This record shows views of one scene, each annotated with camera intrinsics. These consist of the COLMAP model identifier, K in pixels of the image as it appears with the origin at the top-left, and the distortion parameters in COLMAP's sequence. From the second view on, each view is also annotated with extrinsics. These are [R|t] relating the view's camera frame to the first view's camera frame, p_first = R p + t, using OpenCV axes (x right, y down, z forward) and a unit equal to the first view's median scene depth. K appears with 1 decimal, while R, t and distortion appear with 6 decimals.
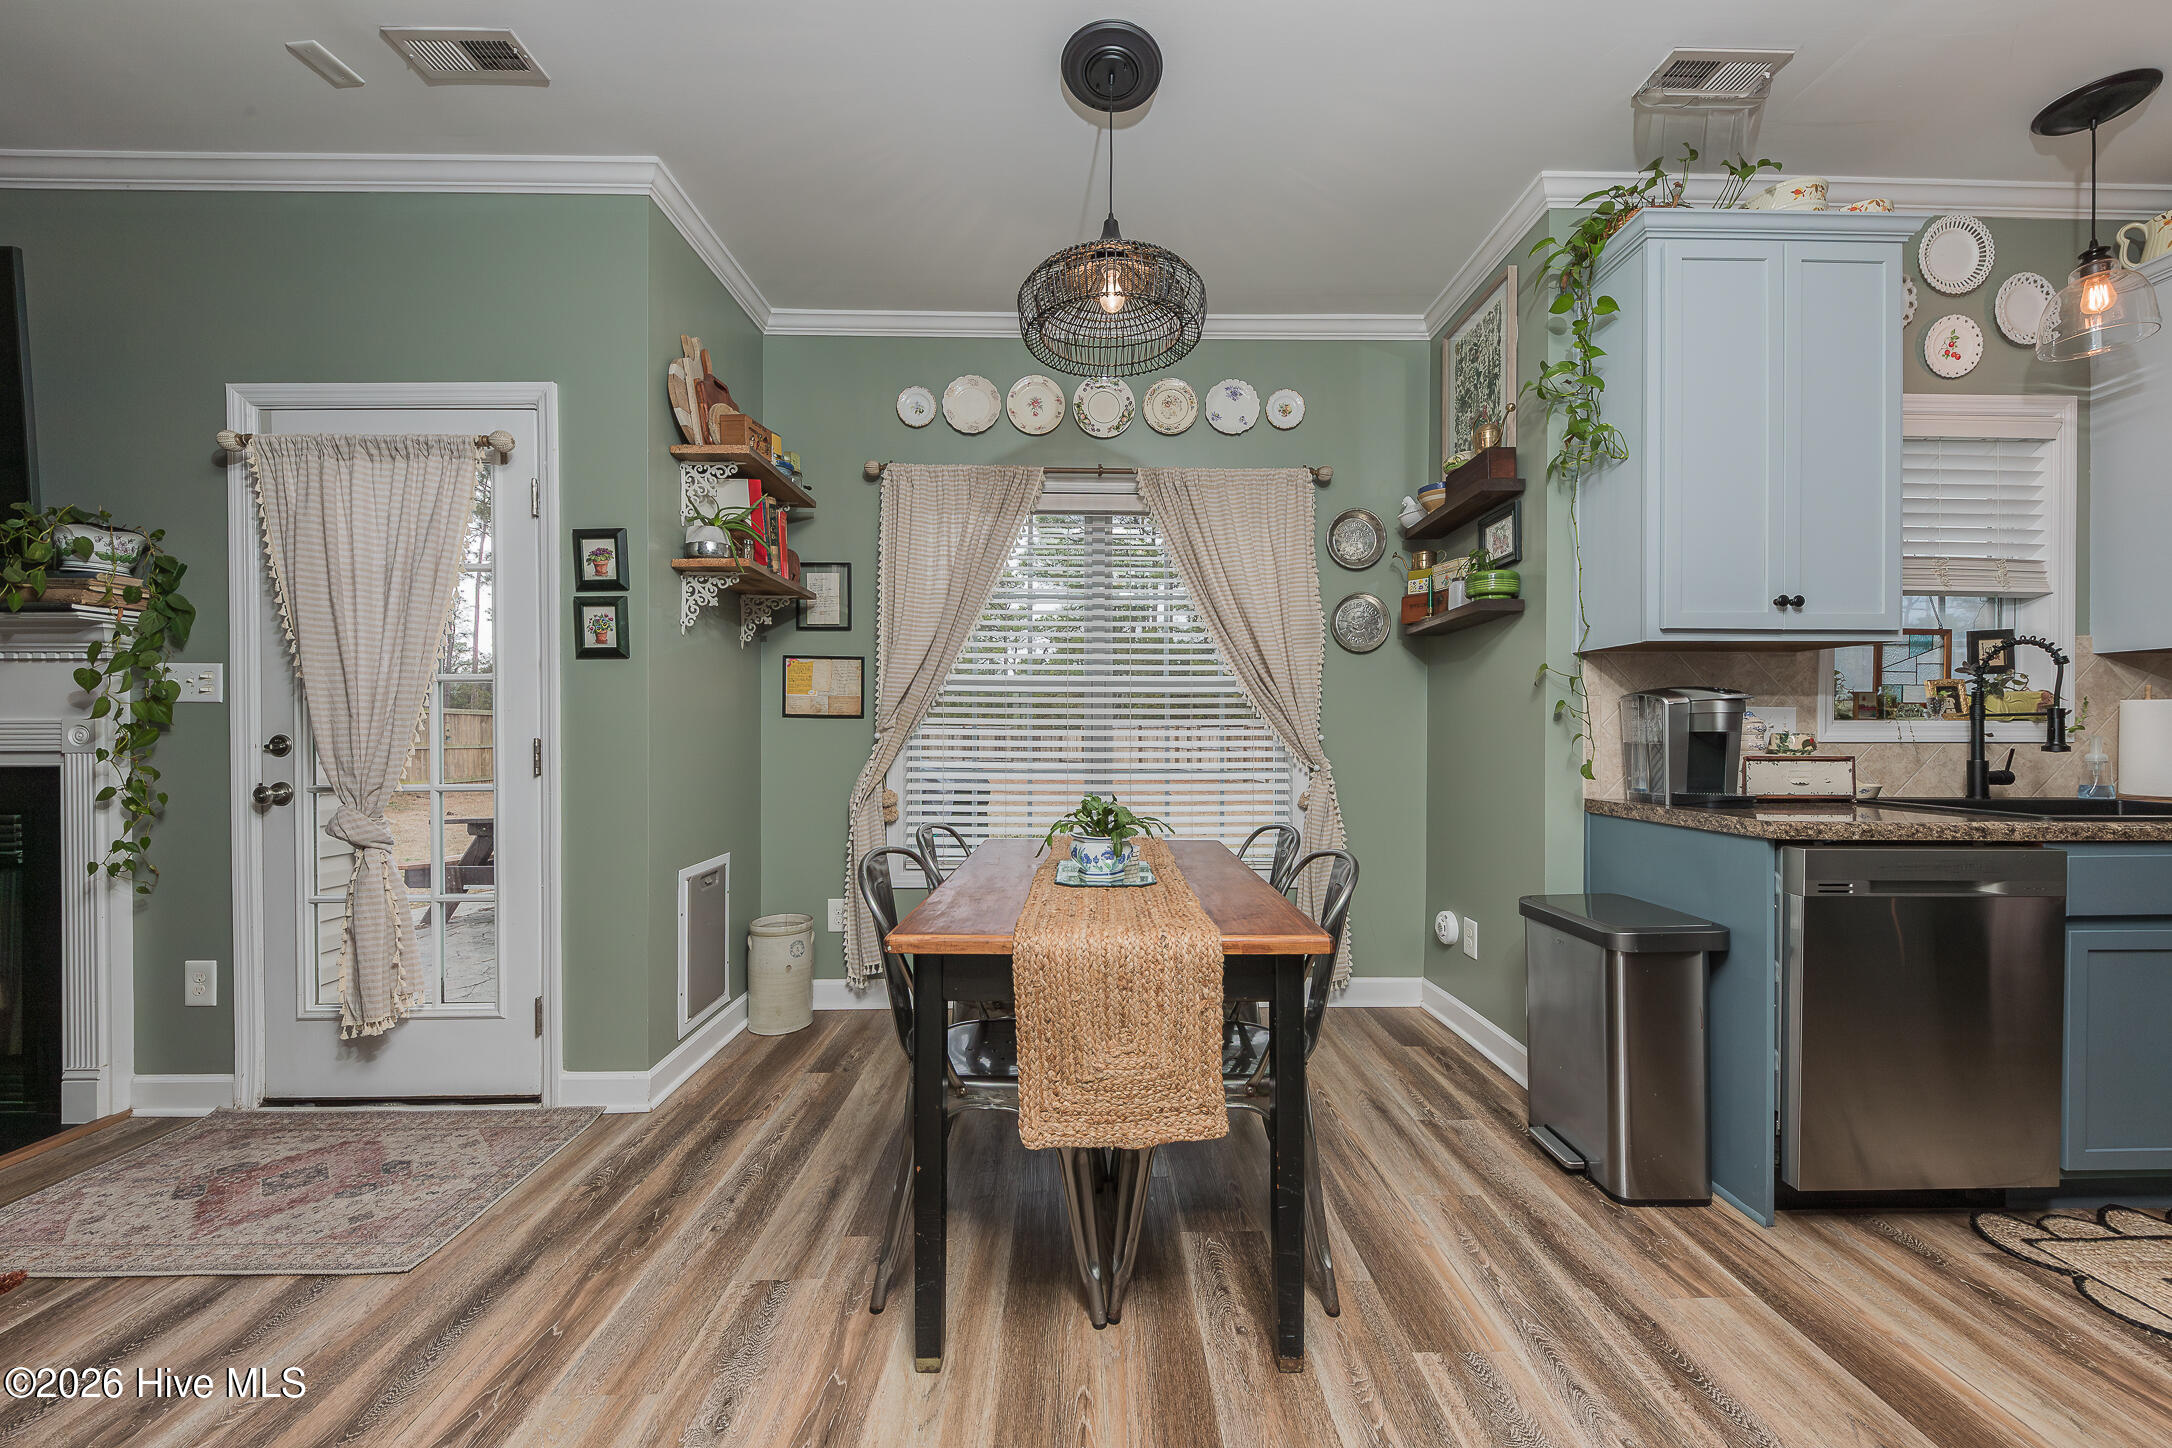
lens RADIAL K [[787.4, 0, 1118.0], [0, 787.4, 731.0], [0, 0, 1]] dist [0.003082, -0.003114]
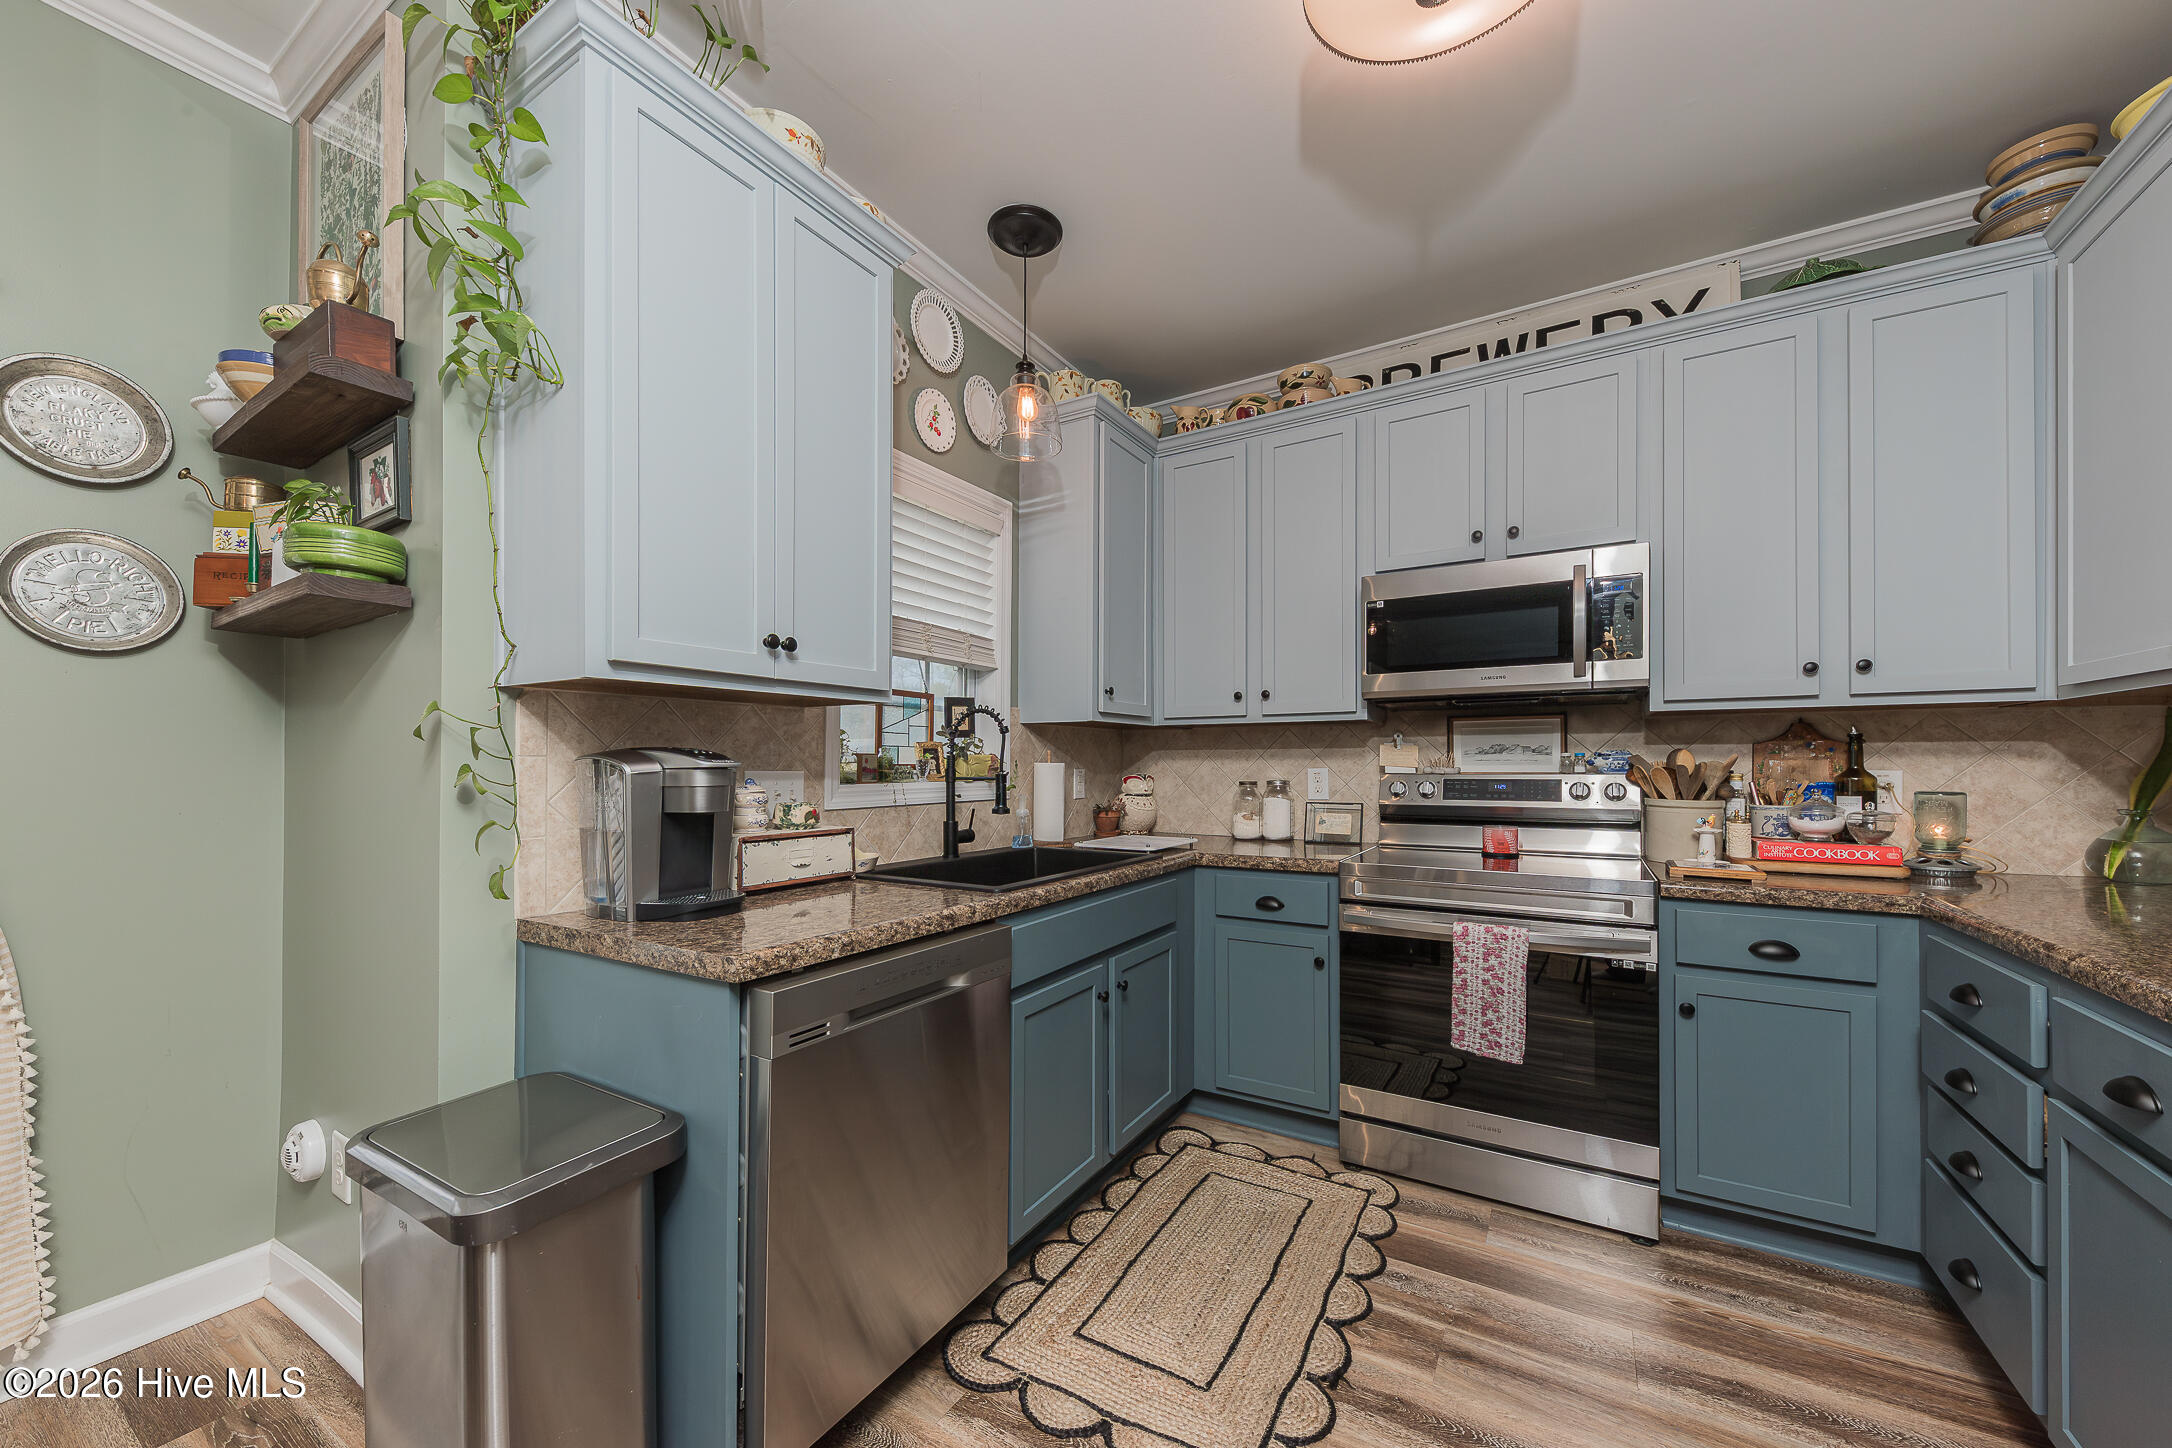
lens RADIAL K [[787.4, 0, 1074.8], [0, 787.4, 760.1], [0, 0, 1]] dist [0.003082, -0.003114]
pose [[0.560396, 0.002845, 0.828220, 0.323176], [0.001735, 0.999988, -0.004609, -0.038620], [-0.828223, 0.004020, 0.560384, 0.281746]]
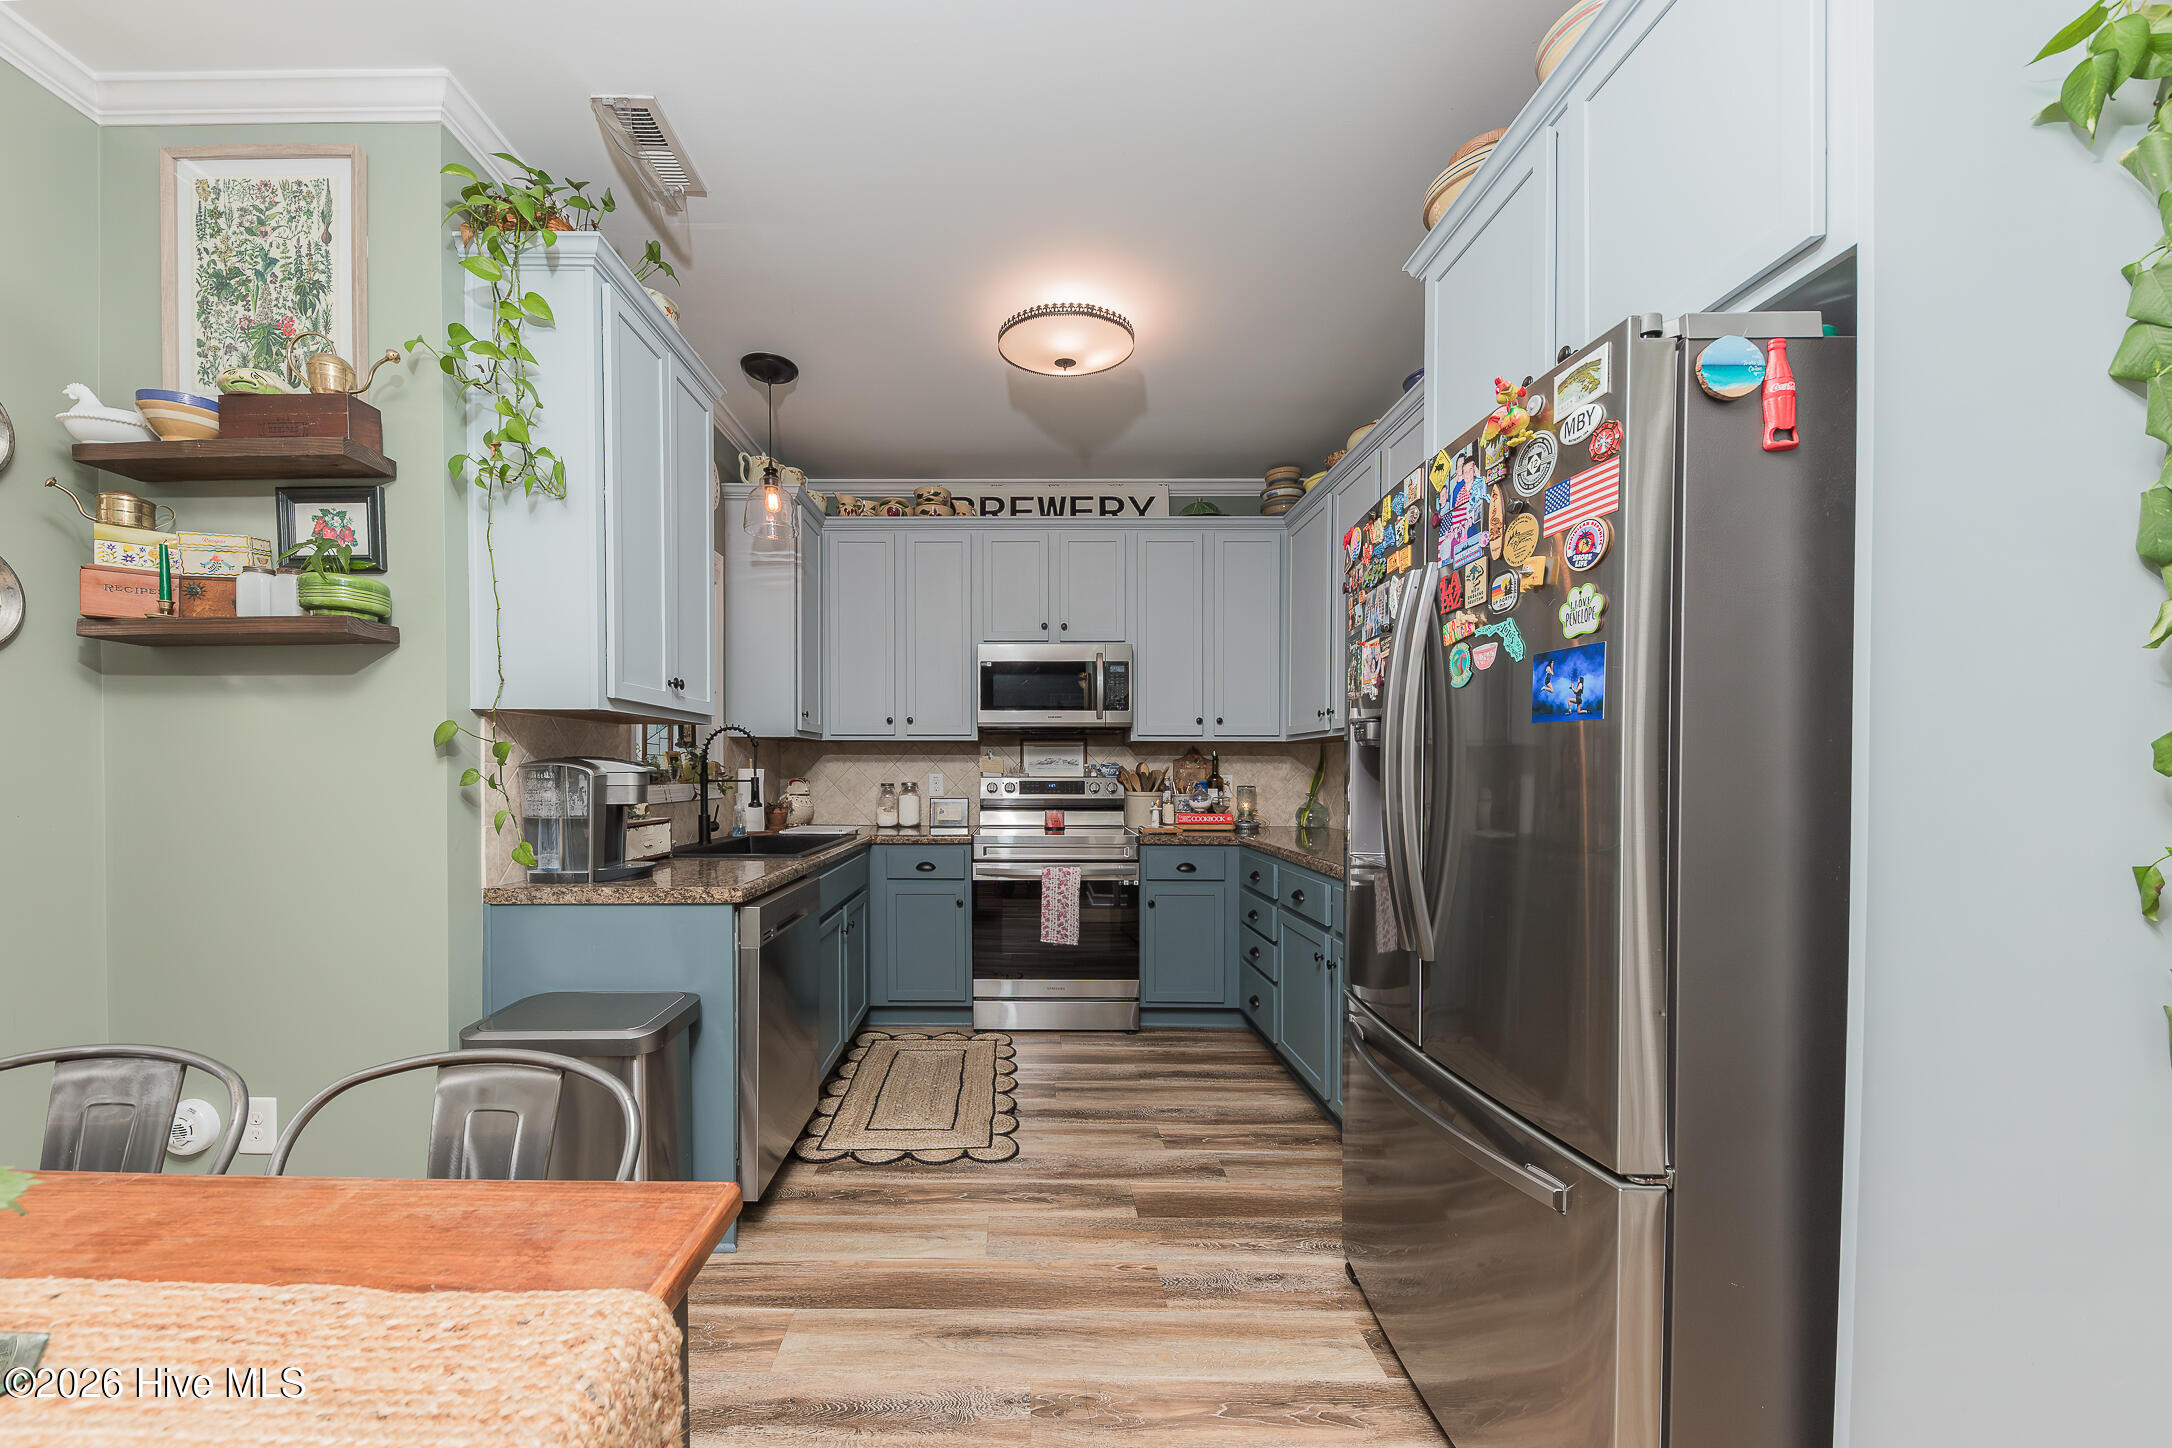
lens RADIAL K [[787.4, 0, 991.6], [0, 787.4, 788.1], [0, 0, 1]] dist [0.003082, -0.003114]
pose [[0.062522, -0.023900, 0.997757, -0.191967], [-0.002750, 0.999705, 0.024119, -0.040678], [-0.998040, -0.004252, 0.062437, 0.433003]]
